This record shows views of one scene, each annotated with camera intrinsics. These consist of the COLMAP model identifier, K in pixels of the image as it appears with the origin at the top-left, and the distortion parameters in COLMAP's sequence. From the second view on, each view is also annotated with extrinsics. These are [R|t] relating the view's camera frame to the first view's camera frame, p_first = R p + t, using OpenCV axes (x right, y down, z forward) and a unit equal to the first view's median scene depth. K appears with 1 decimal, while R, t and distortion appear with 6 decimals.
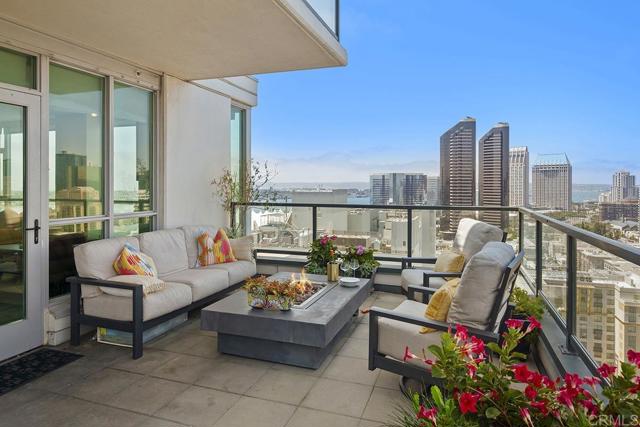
lens RADIAL K [[408.6, 0, 316.0], [0, 408.6, 185.1], [0, 0, 1]] dist [0.003667, 0.003285]
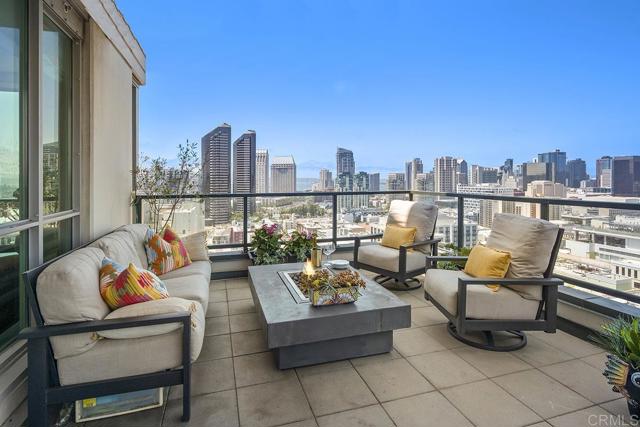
lens RADIAL K [[341.7, 0, 329.1], [0, 341.7, 179.3], [0, 0, 1]] dist [0.005600, -0.001319]
pose [[0.792552, -0.007183, 0.609762, -0.409225], [0.007371, 0.999970, 0.002200, 0.012933], [-0.609760, 0.002751, 0.792581, 0.270246]]
